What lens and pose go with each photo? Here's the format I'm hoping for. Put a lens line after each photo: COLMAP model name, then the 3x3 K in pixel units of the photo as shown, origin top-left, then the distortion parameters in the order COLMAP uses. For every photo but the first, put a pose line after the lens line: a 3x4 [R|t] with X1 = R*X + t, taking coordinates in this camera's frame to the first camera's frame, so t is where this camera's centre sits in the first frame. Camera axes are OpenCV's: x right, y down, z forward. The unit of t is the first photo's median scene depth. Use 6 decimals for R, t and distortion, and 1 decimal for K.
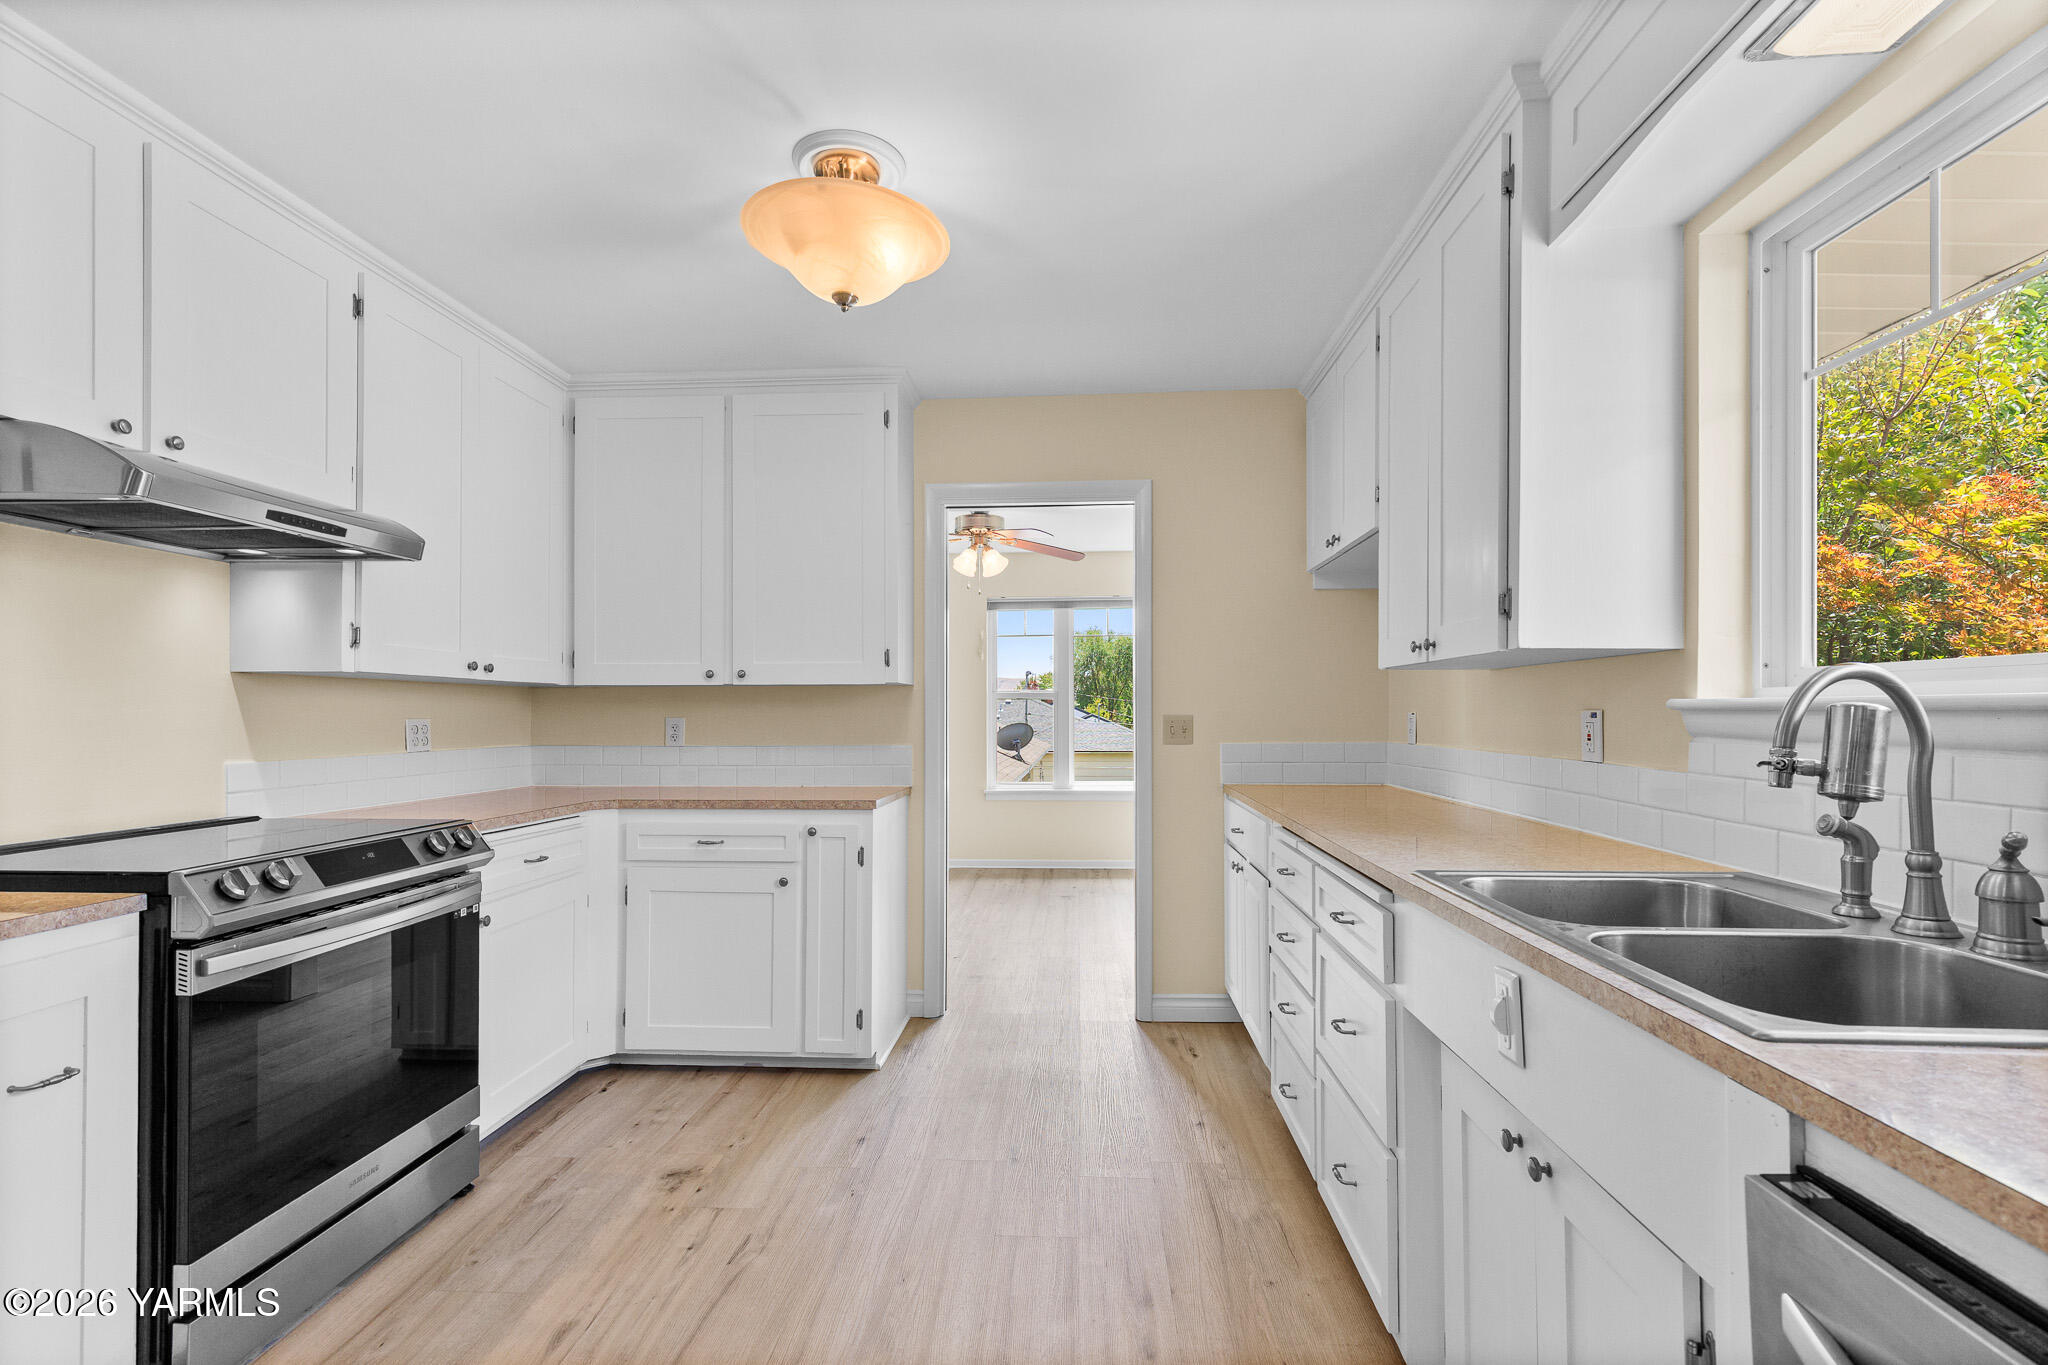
lens RADIAL K [[924.9, 0, 1031.9], [0, 924.9, 702.5], [0, 0, 1]] dist [0.003526, 0.000545]
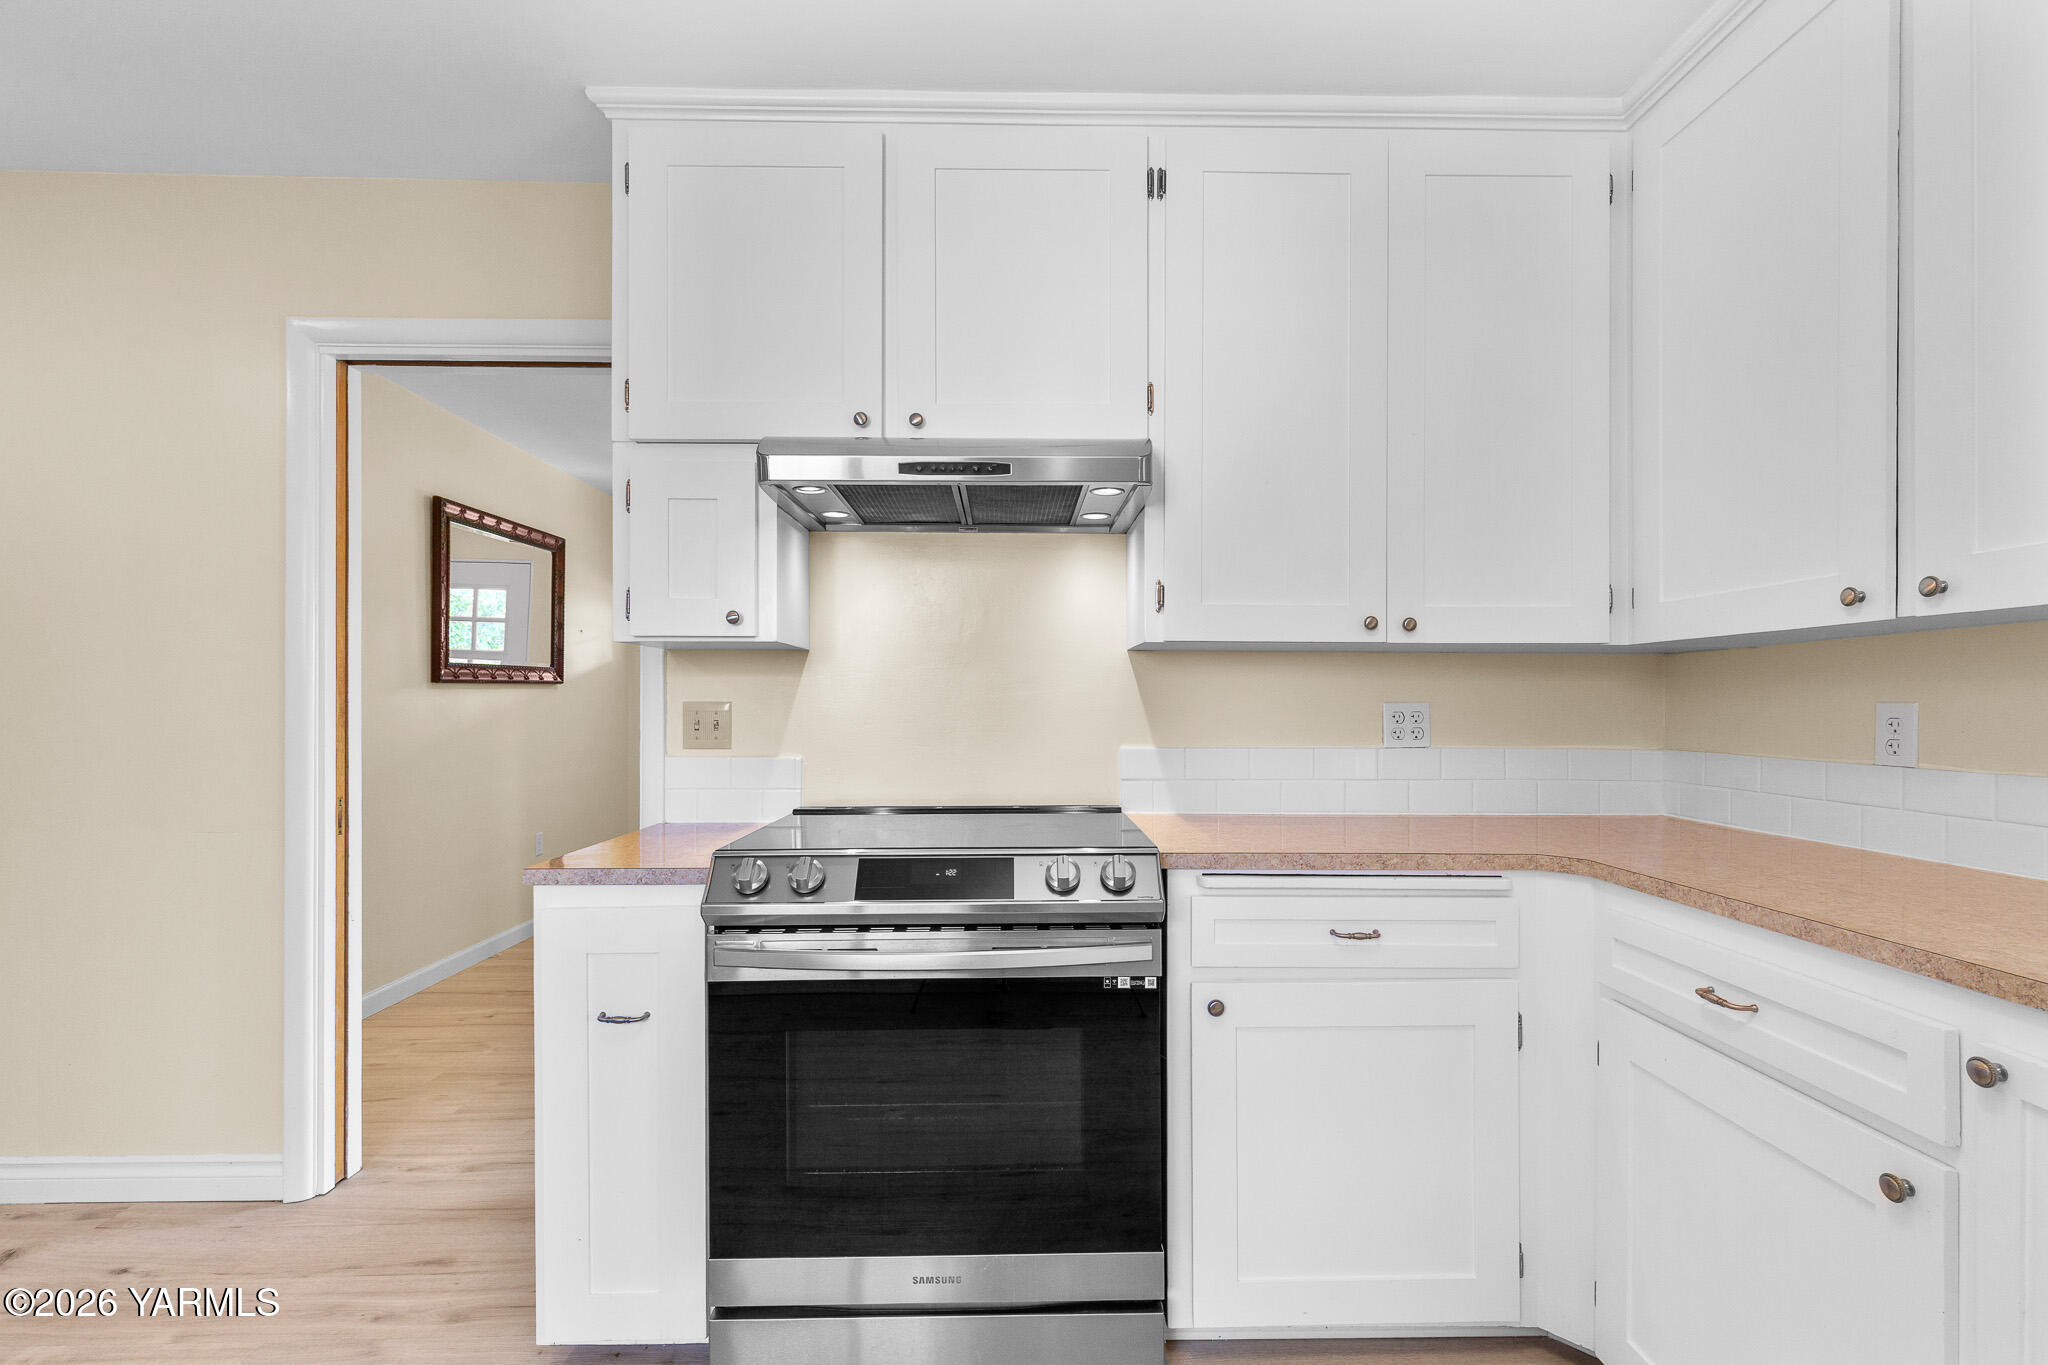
lens RADIAL K [[924.9, 0, 1031.9], [0, 924.9, 702.5], [0, 0, 1]] dist [0.003526, 0.000545]
pose [[0.074072, -0.001451, -0.997252, 0.055819], [0.010606, 0.999944, -0.000667, 0.018621], [0.997197, -0.010528, 0.074083, 0.831535]]
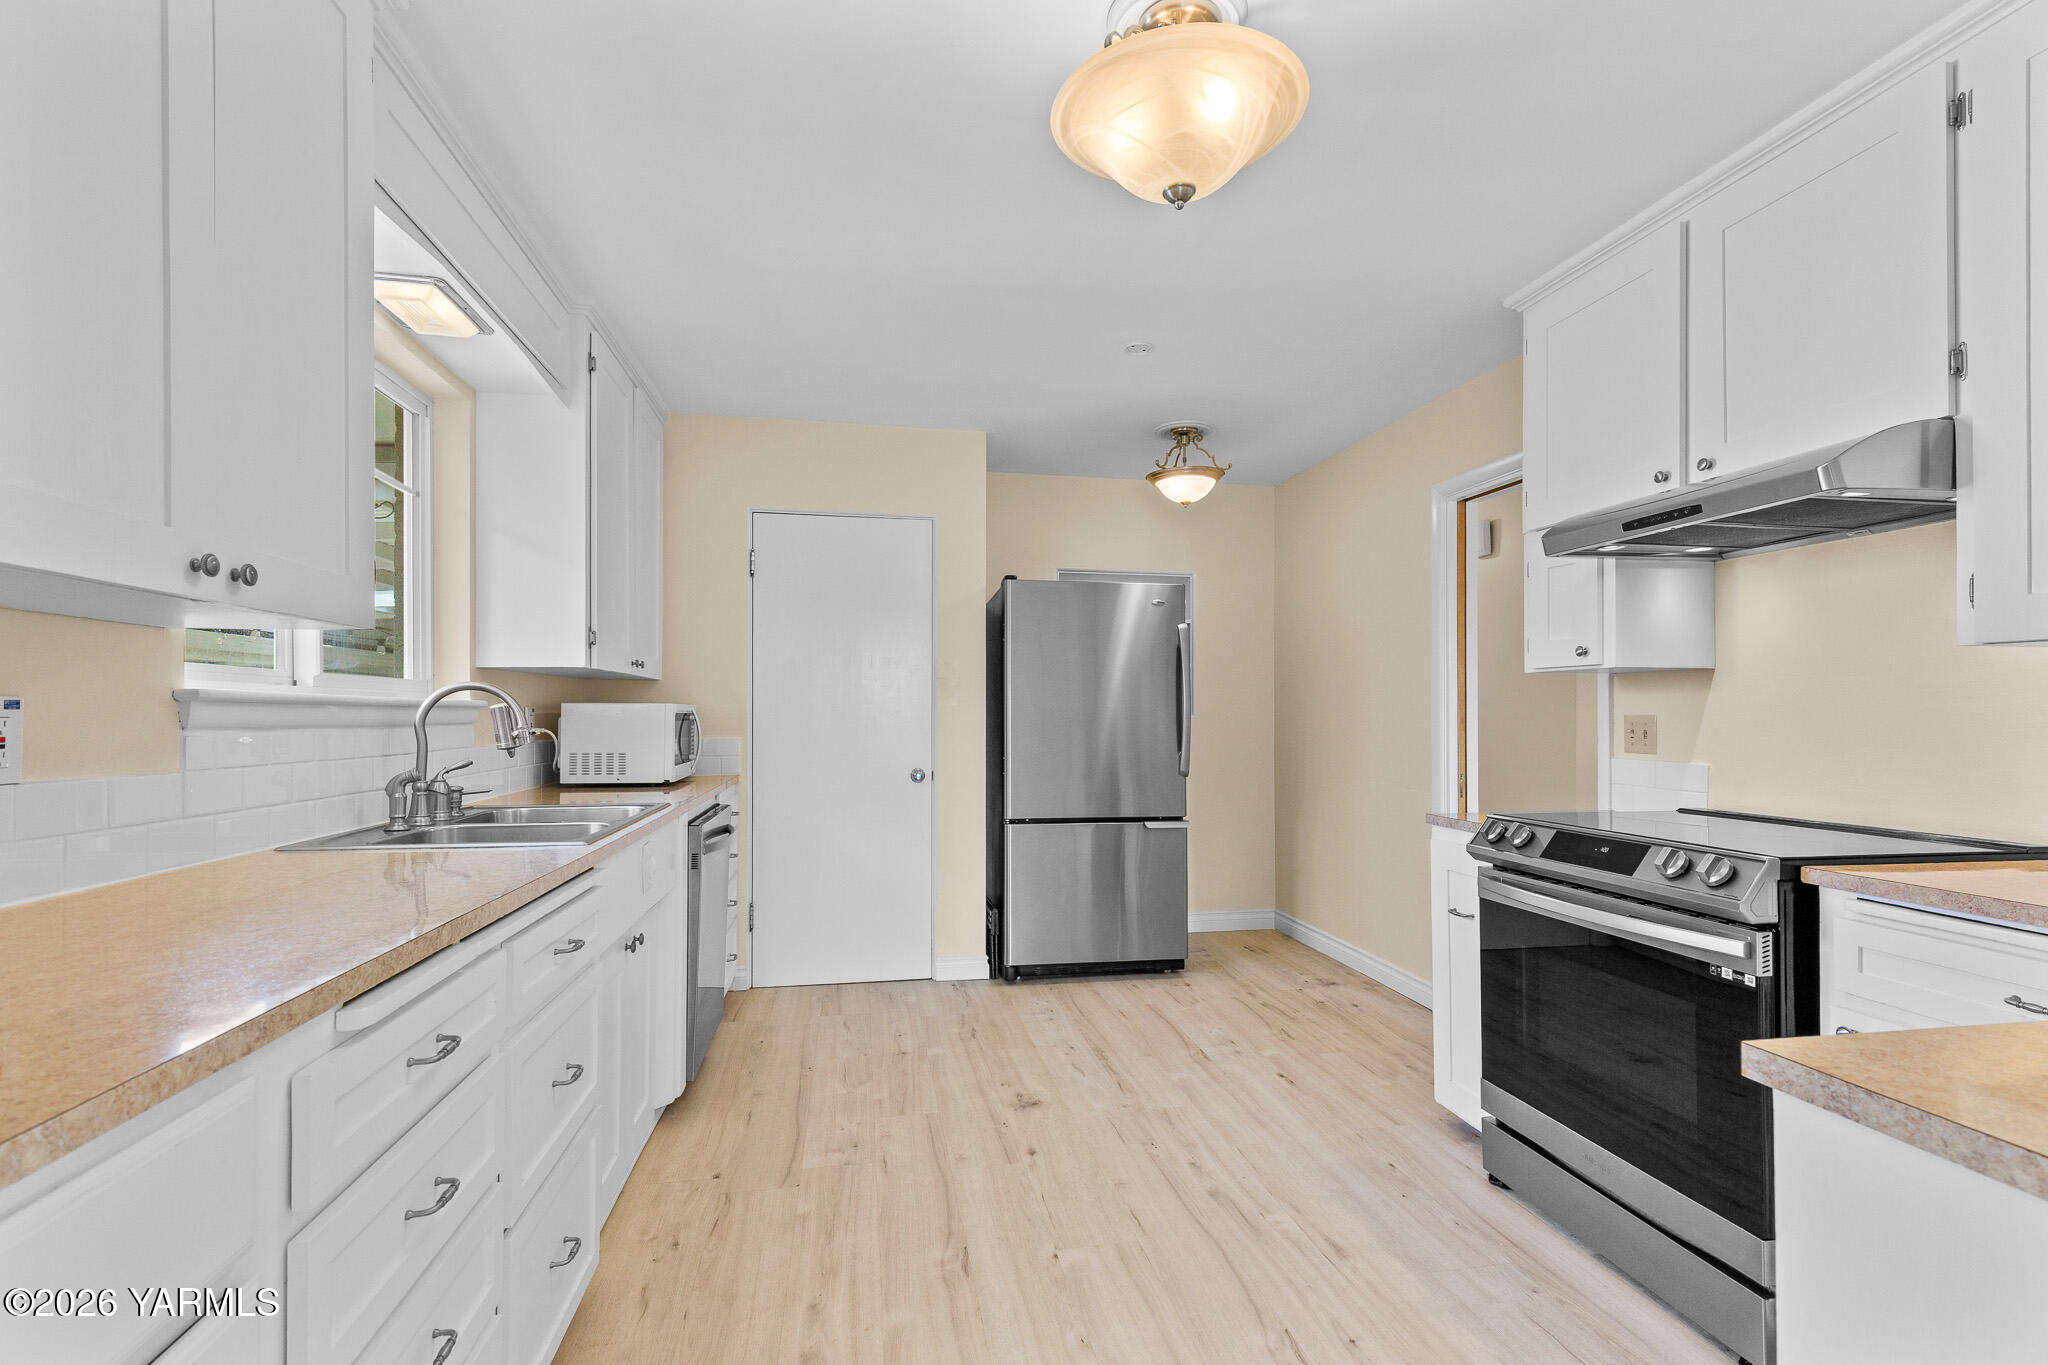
lens RADIAL K [[924.9, 0, 1031.9], [0, 924.9, 702.5], [0, 0, 1]] dist [0.003526, 0.000545]
pose [[-0.971687, -0.003480, -0.236245, 0.097758], [0.001751, 0.999758, -0.021929, 0.022575], [0.236264, -0.021722, -0.971446, 1.499032]]
